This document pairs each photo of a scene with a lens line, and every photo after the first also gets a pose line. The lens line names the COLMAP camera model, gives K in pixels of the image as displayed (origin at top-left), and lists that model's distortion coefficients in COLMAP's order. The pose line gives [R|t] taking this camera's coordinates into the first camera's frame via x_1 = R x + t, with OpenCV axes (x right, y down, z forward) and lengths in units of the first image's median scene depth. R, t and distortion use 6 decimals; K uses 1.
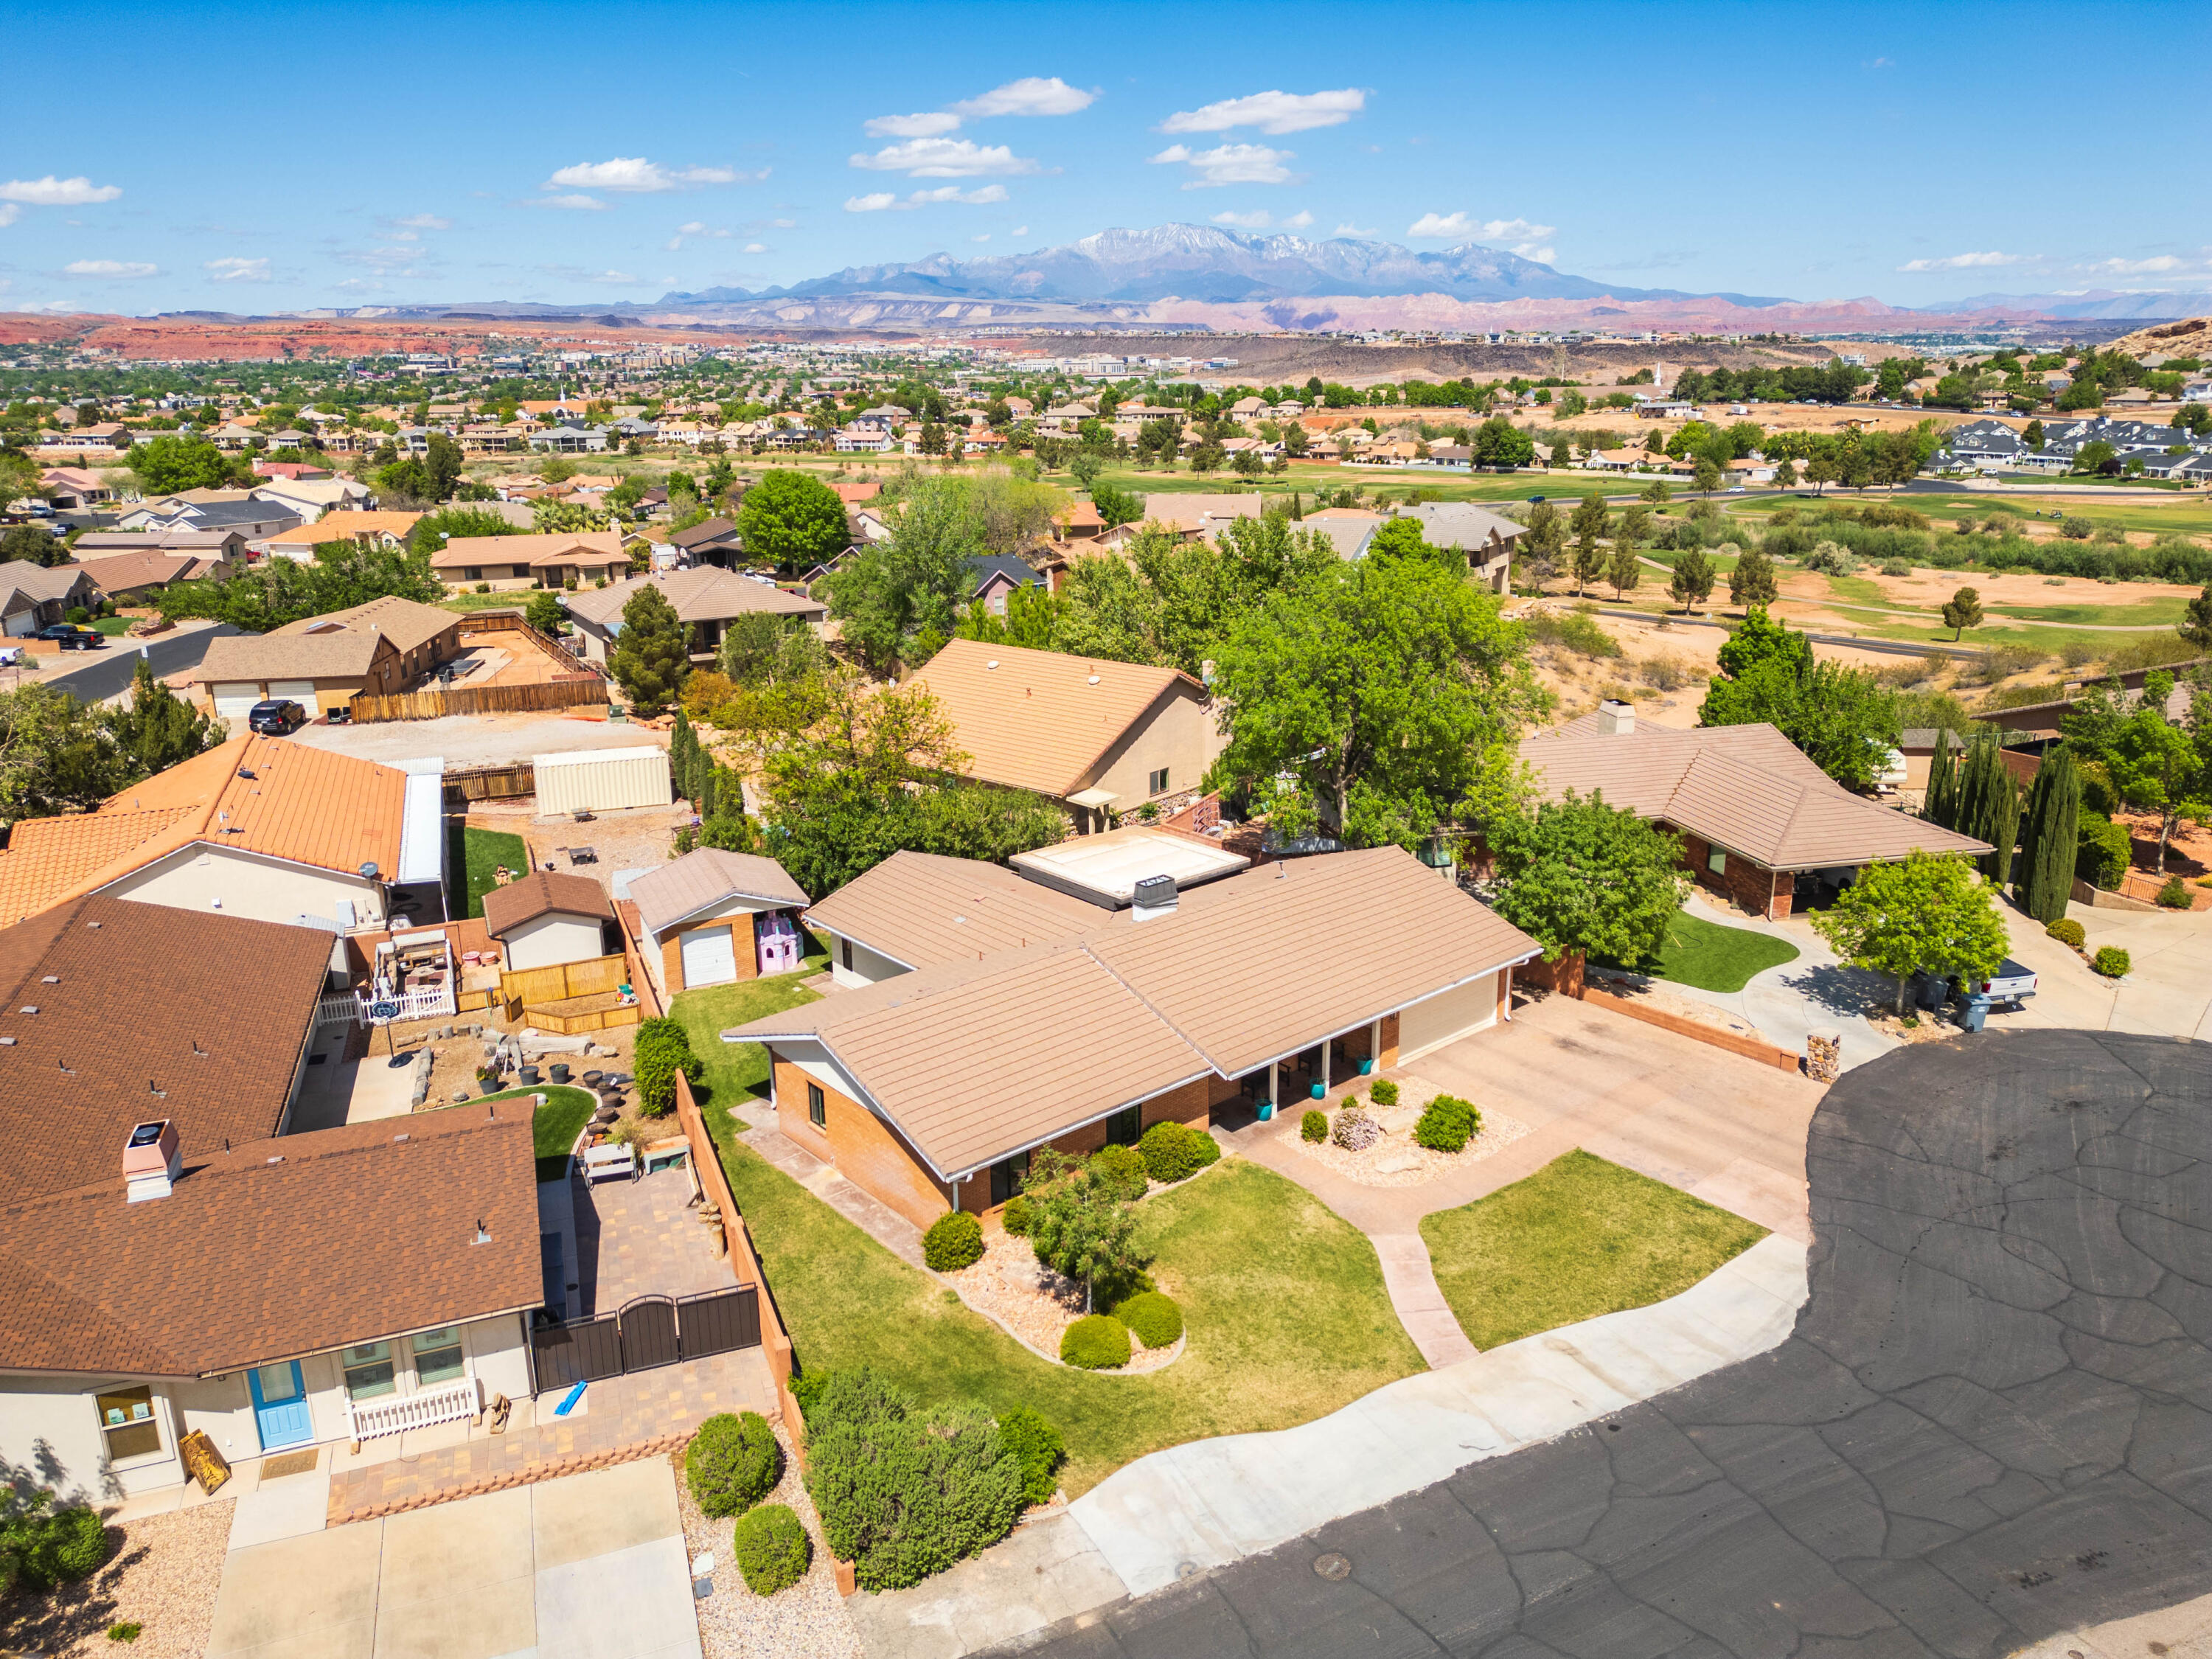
lens RADIAL K [[1550.7, 0, 1105.9], [0, 1550.7, 827.9], [0, 0, 1]] dist [0.066667, -0.058325]
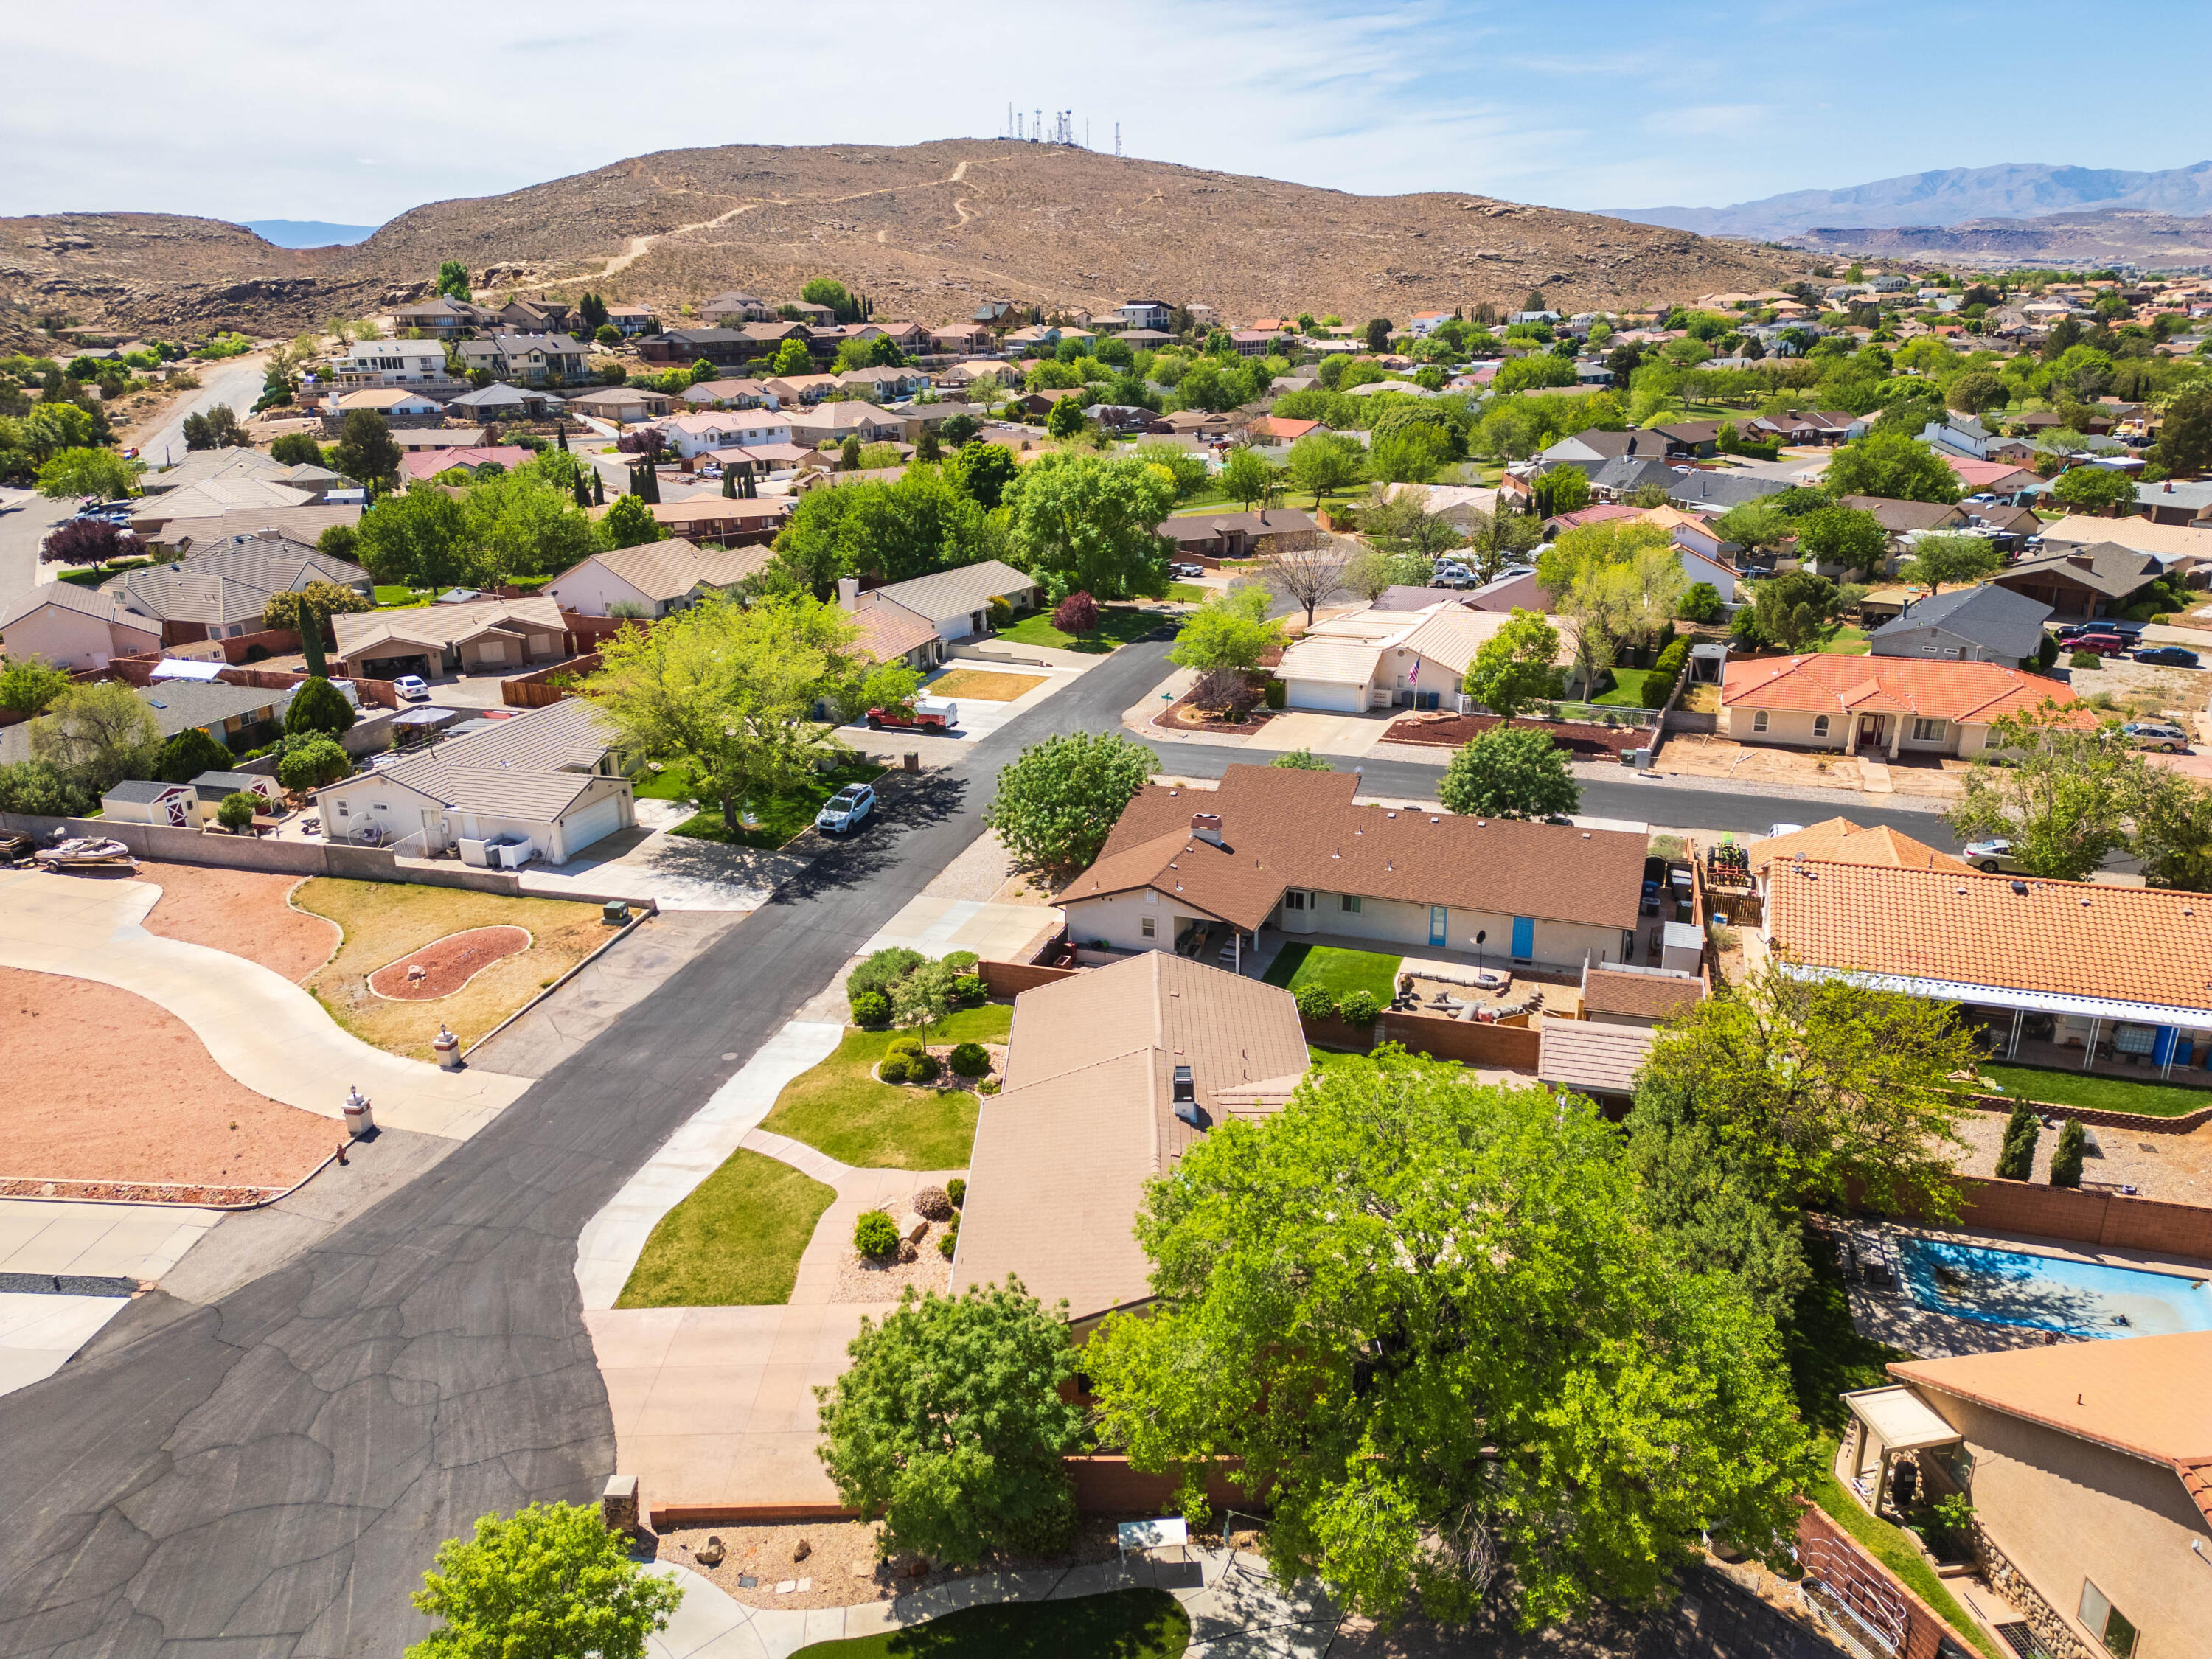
lens RADIAL K [[1550.7, 0, 1107.5], [0, 1550.7, 830.6], [0, 0, 1]] dist [0.066667, -0.058325]
pose [[-0.663376, 0.270803, -0.697566, 0.077194], [-0.188810, 0.841478, 0.506227, -0.064633], [0.724074, 0.467526, -0.507086, 0.144185]]
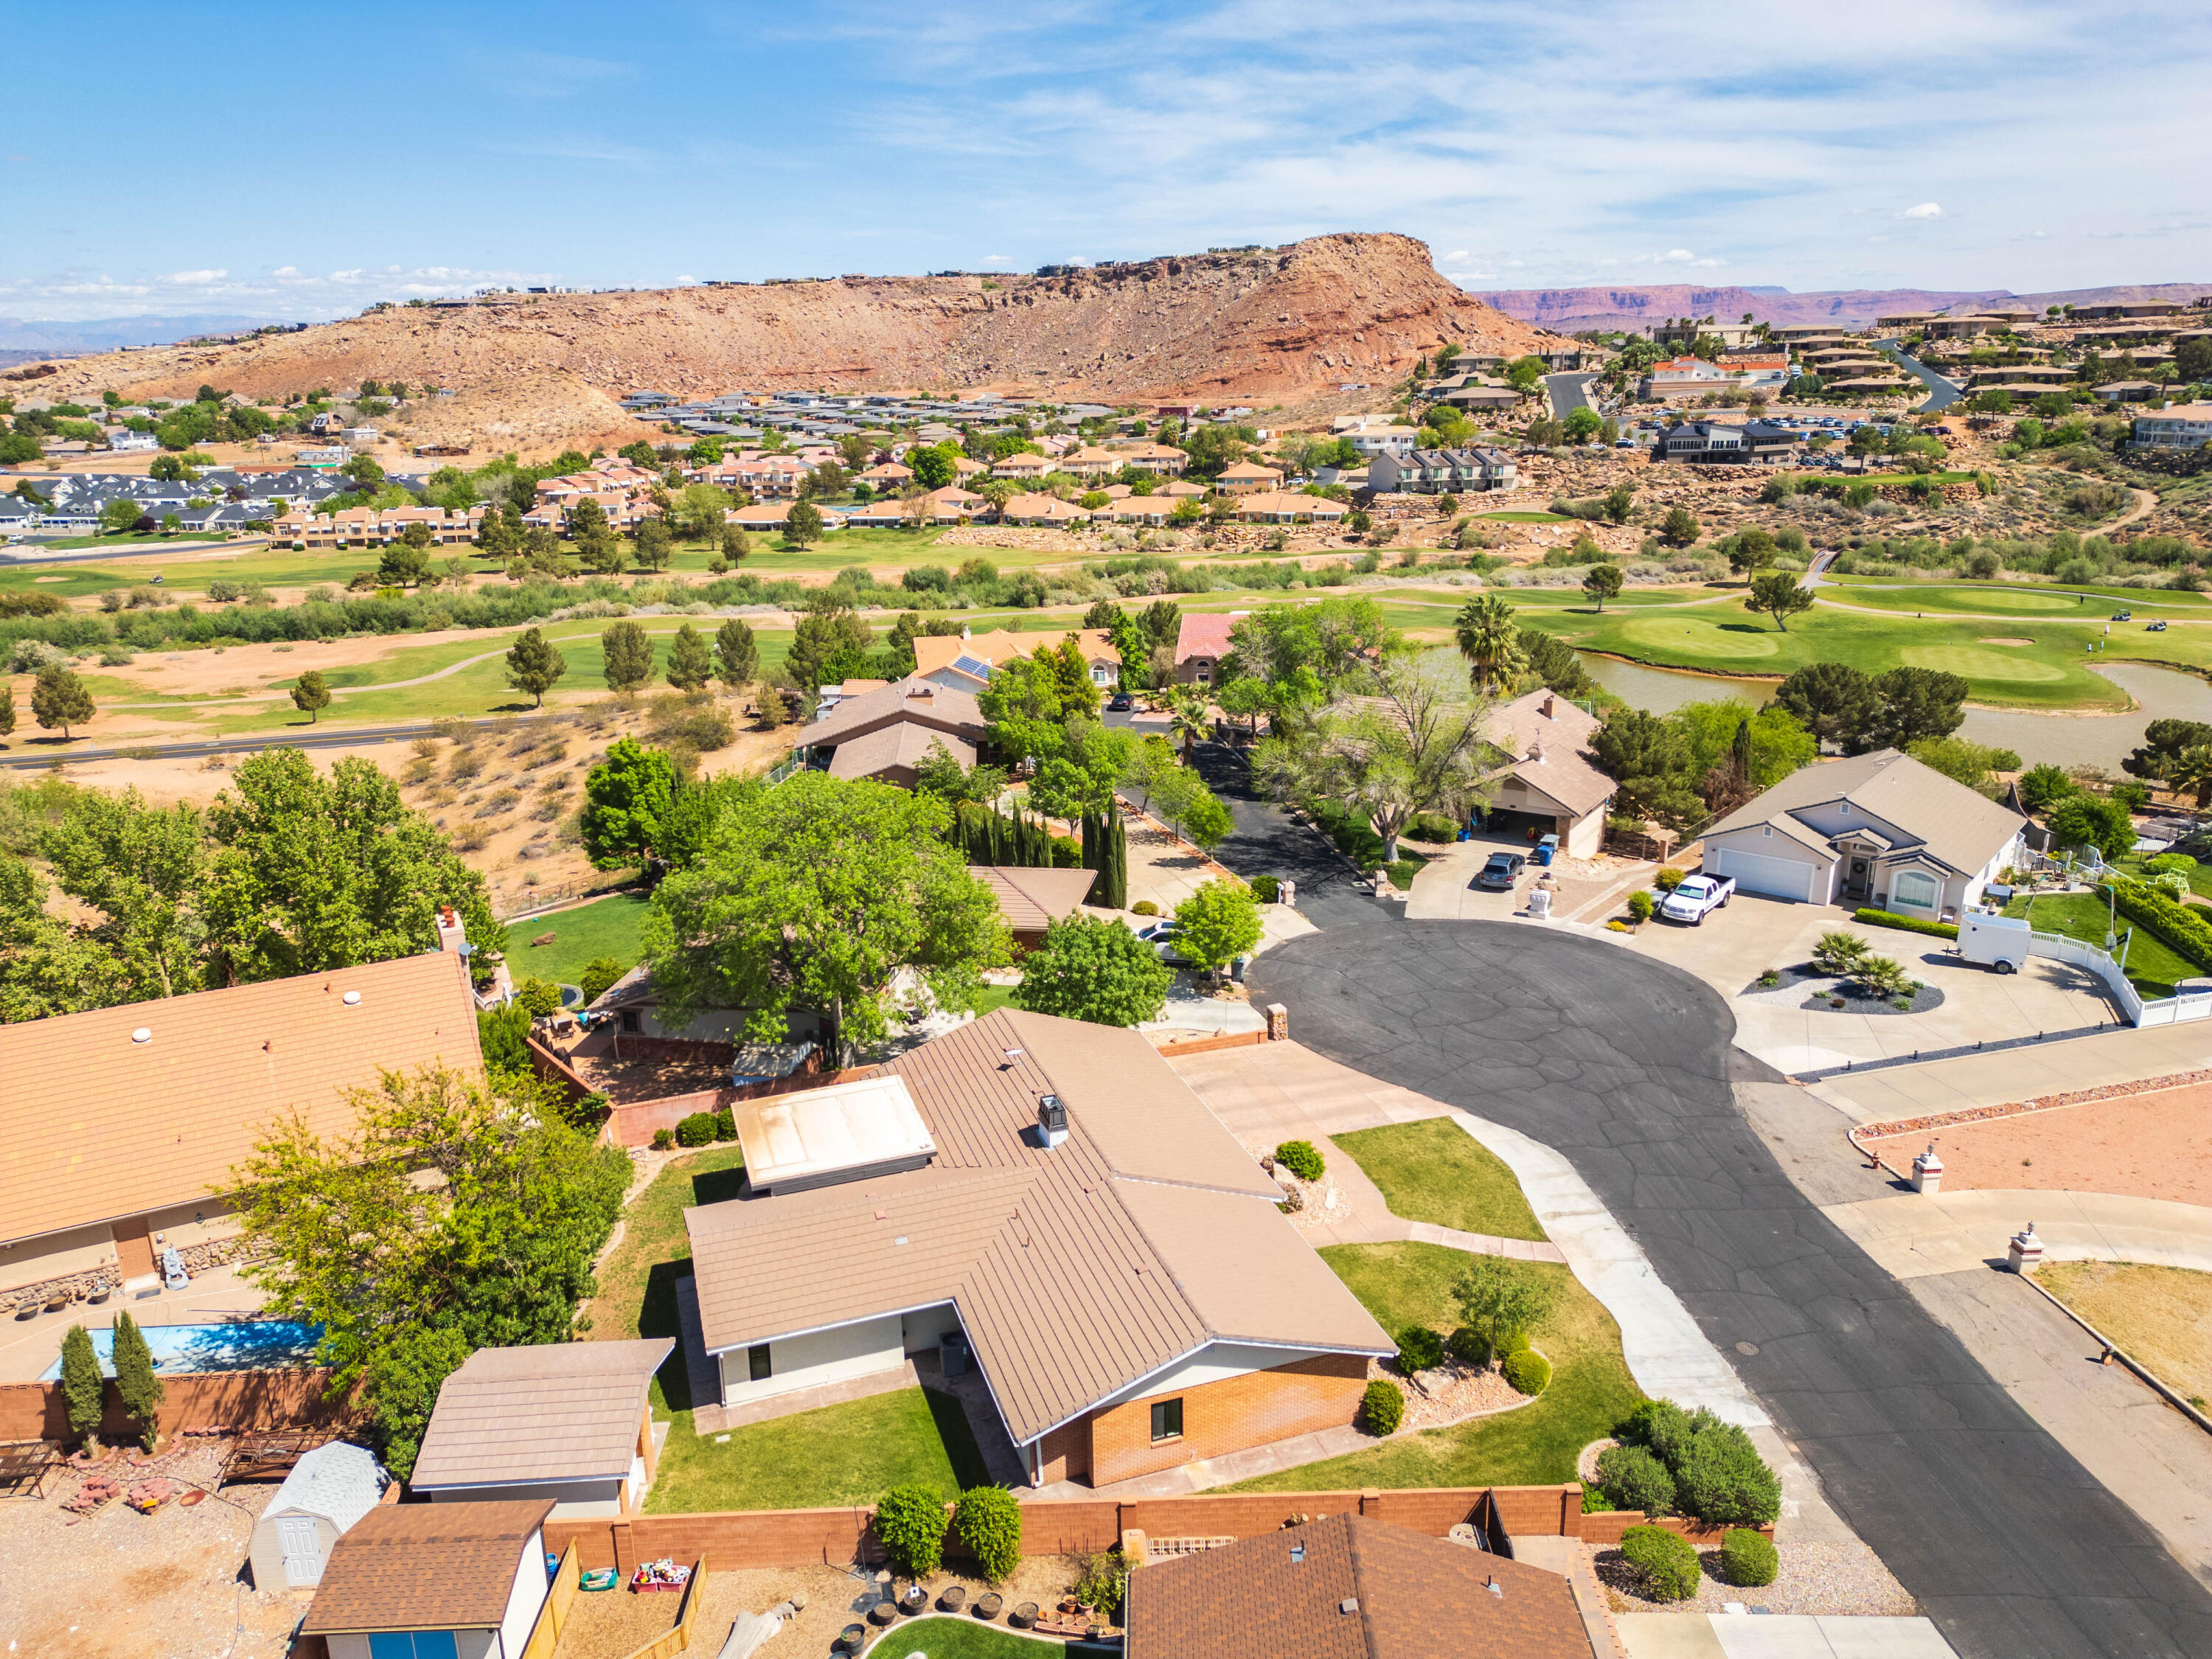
lens RADIAL K [[1550.7, 0, 1109.1], [0, 1550.7, 838.3], [0, 0, 1]] dist [0.066667, -0.058325]
pose [[0.367355, -0.263185, 0.892067, -0.089460], [0.273264, 0.947339, 0.166961, -0.032024], [-0.889032, 0.182436, 0.419929, 0.047461]]
